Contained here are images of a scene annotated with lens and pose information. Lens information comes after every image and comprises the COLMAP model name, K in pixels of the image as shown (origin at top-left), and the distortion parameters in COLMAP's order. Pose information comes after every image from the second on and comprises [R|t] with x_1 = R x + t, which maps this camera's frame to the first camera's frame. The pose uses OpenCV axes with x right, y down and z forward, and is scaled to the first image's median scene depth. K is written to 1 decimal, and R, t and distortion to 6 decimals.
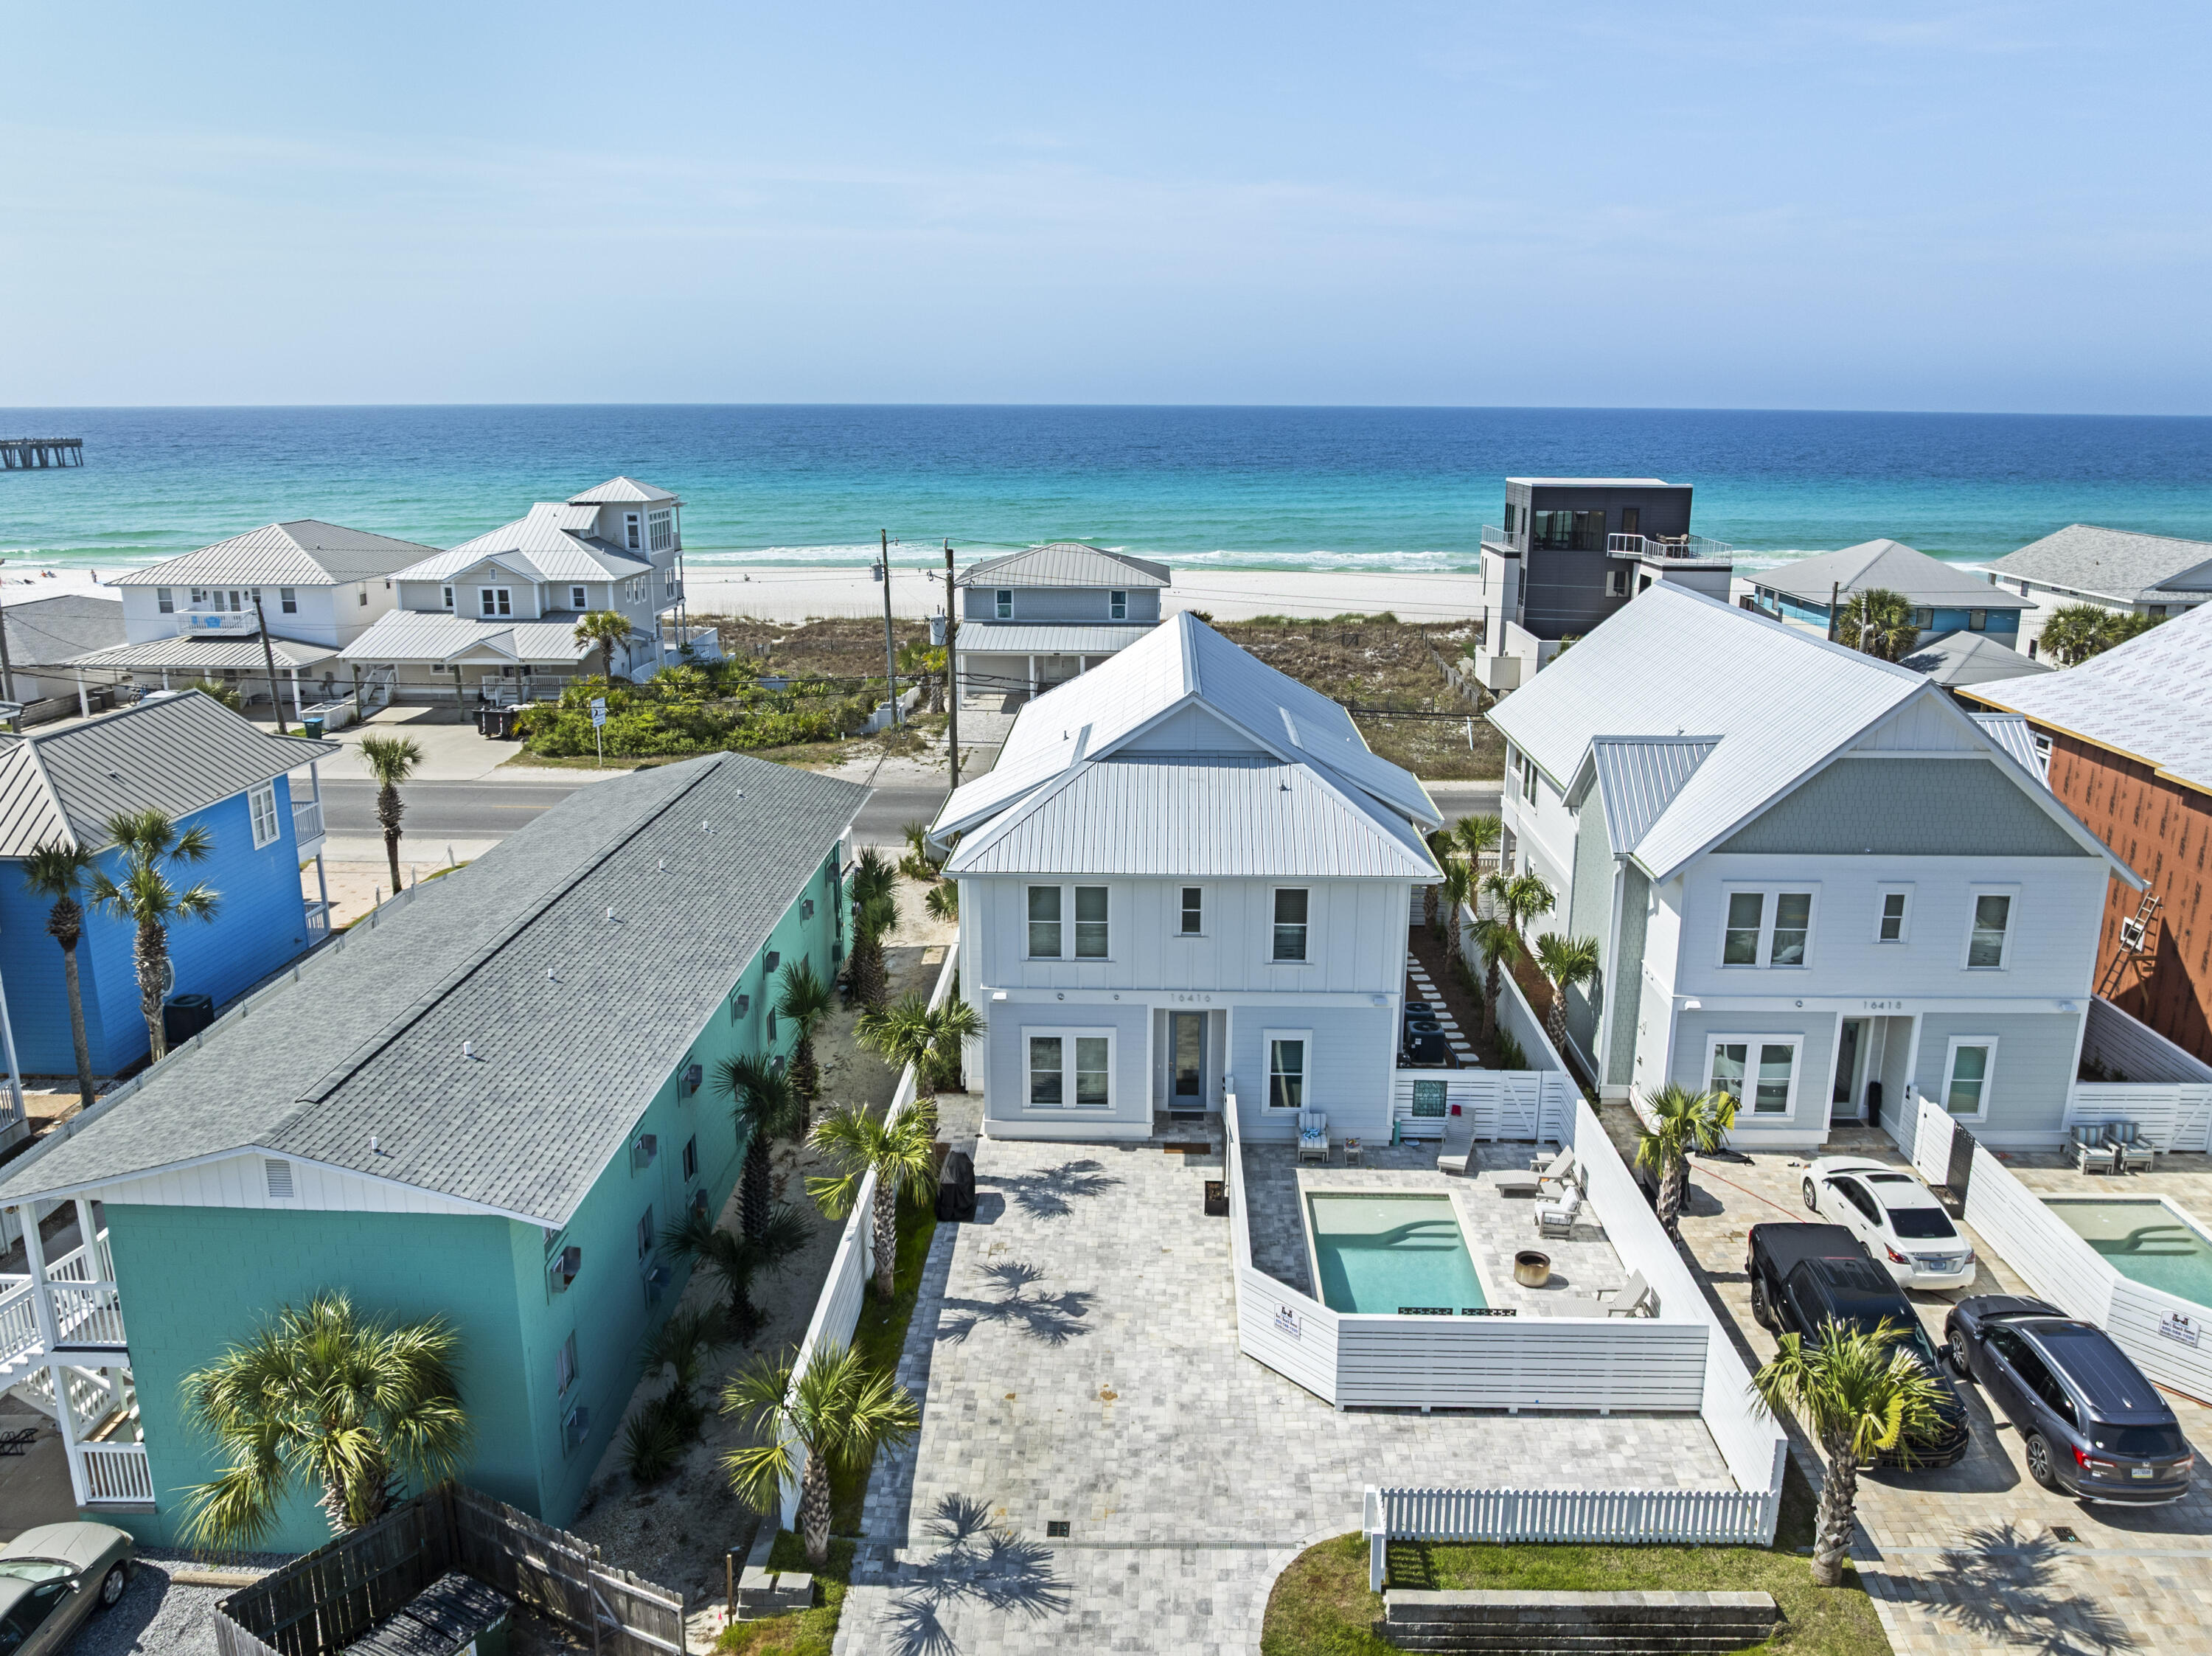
lens RADIAL K [[1637.7, 0, 1106.0], [0, 1637.7, 828.0], [0, 0, 1]] dist [-0.037219, -0.003014]
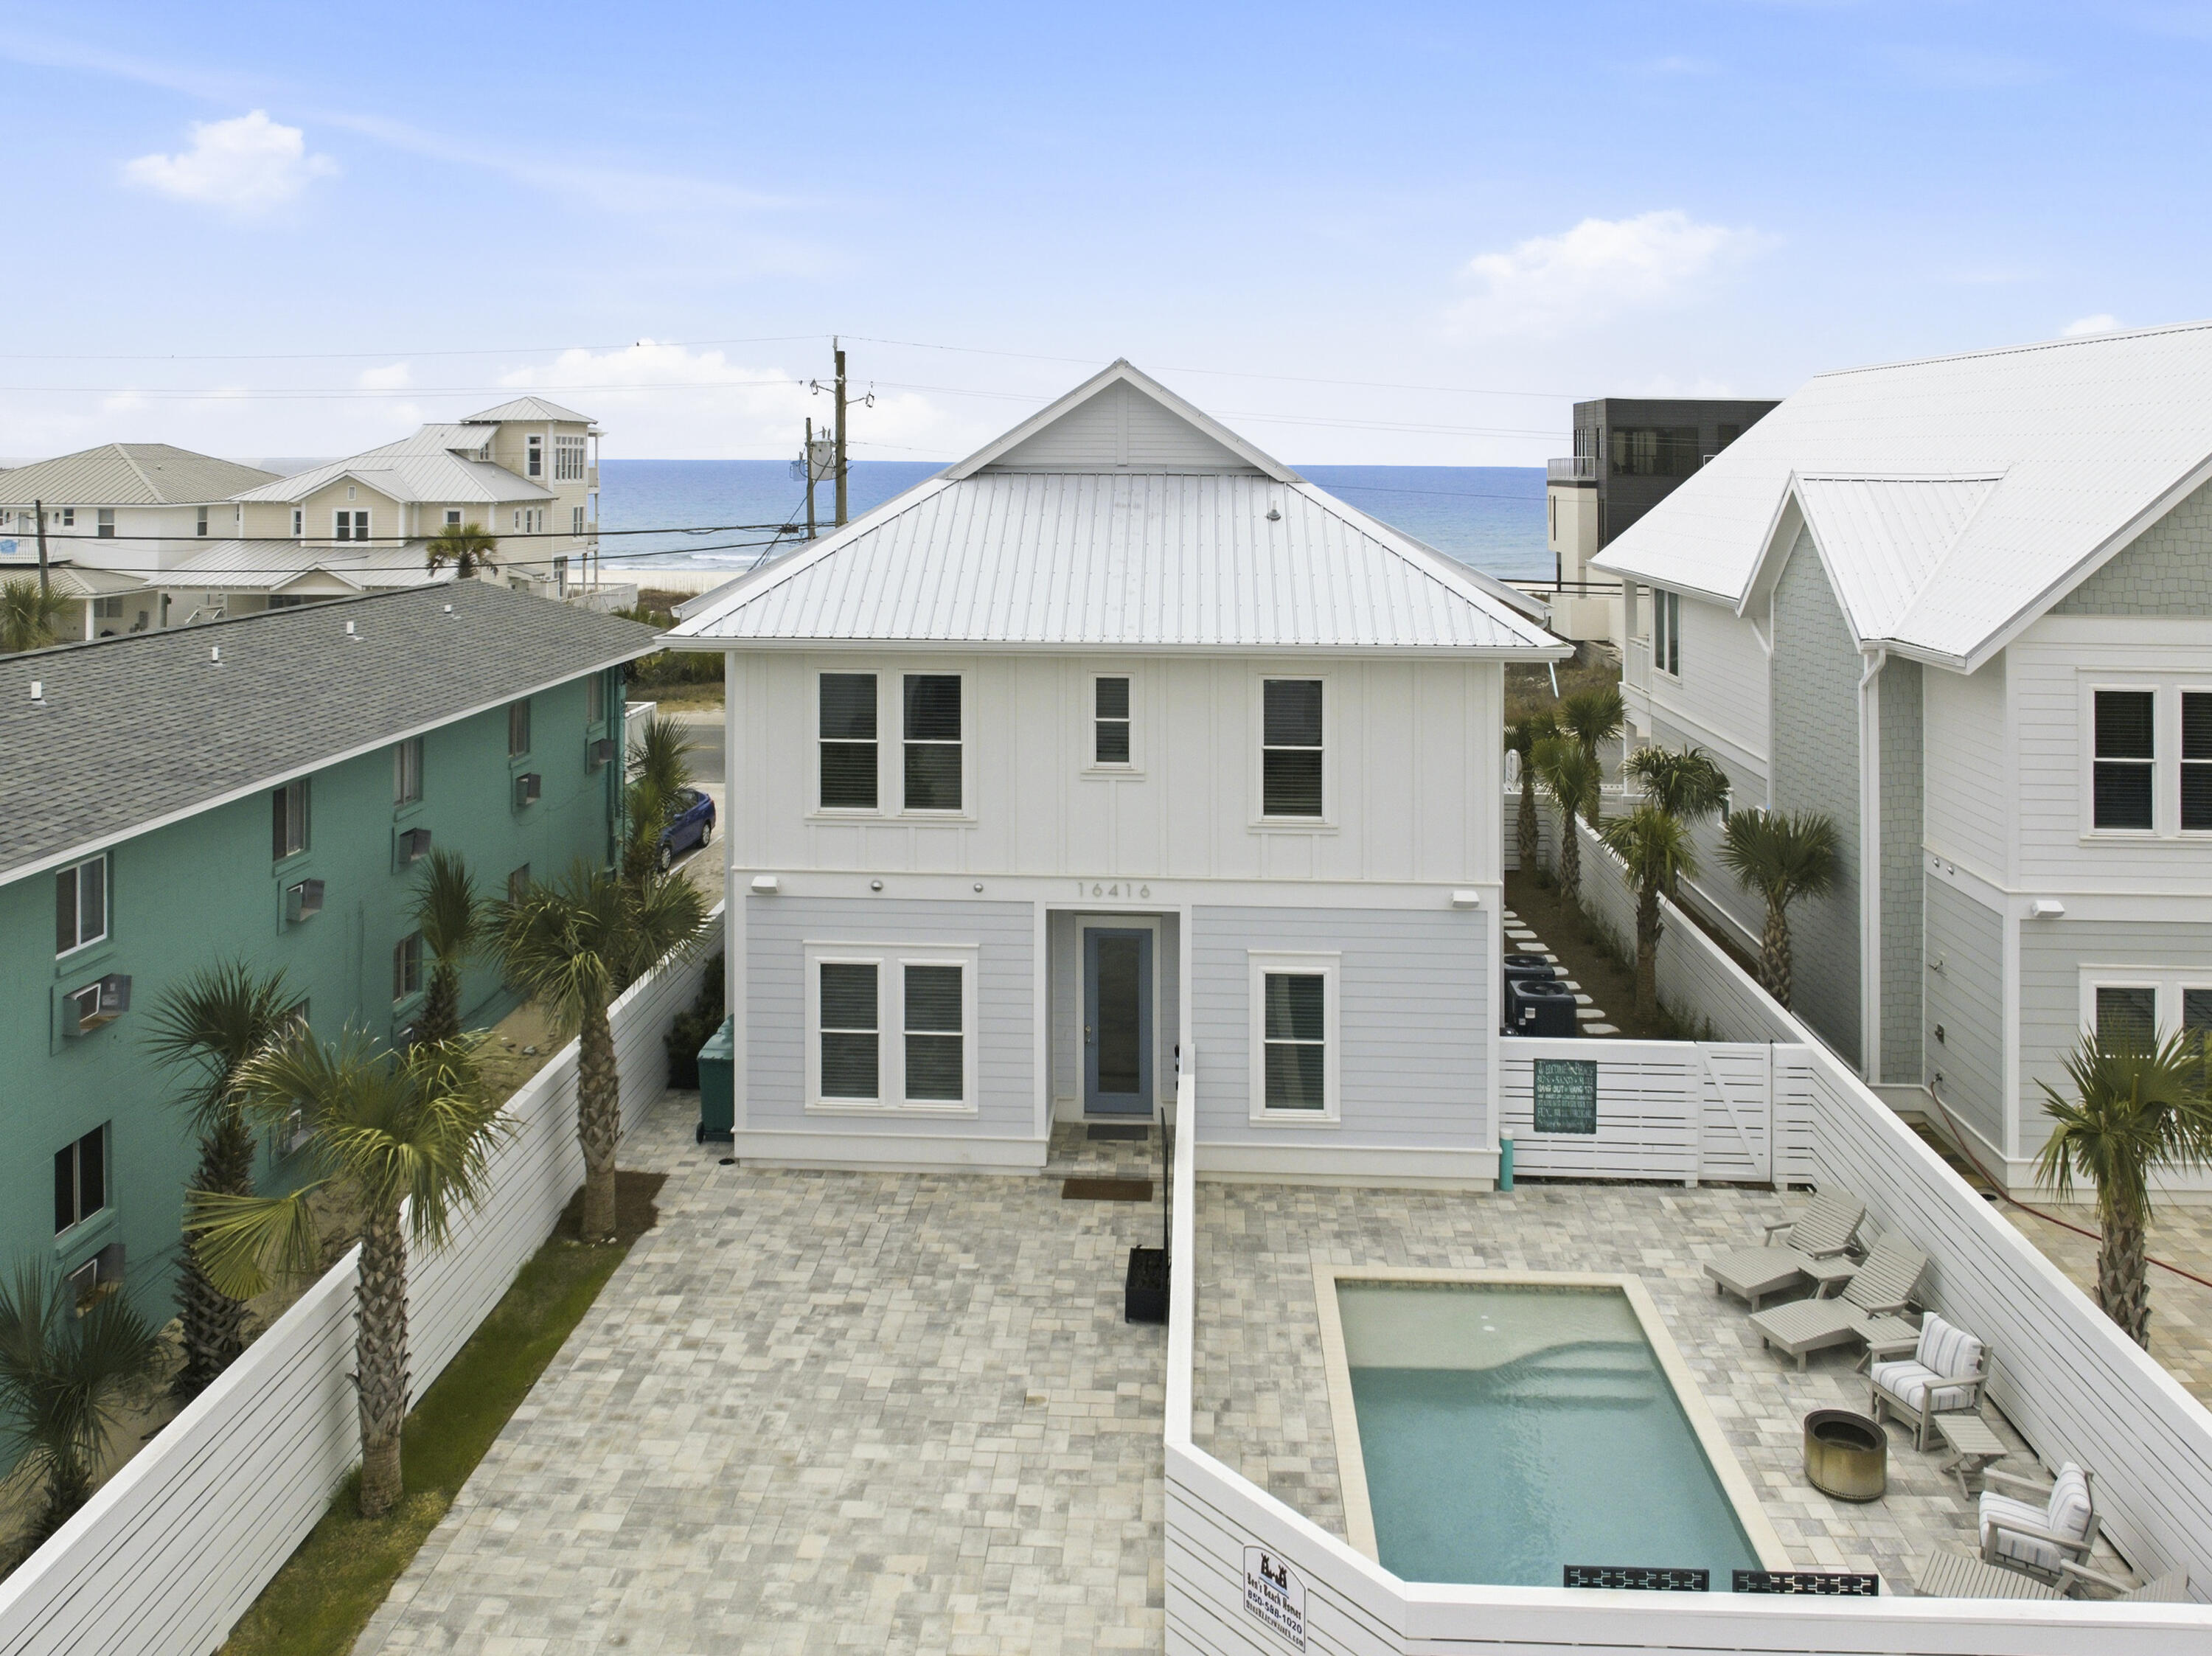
lens RADIAL K [[1719.0, 0, 1099.8], [0, 1719.0, 430.3], [0, 0, 1]] dist [-0.028702, 0.006303]
pose [[0.999734, 0.003299, -0.022814, 0.062348], [-0.009292, 0.963416, -0.267850, 0.114902], [0.021096, 0.267991, 0.963190, 0.430665]]
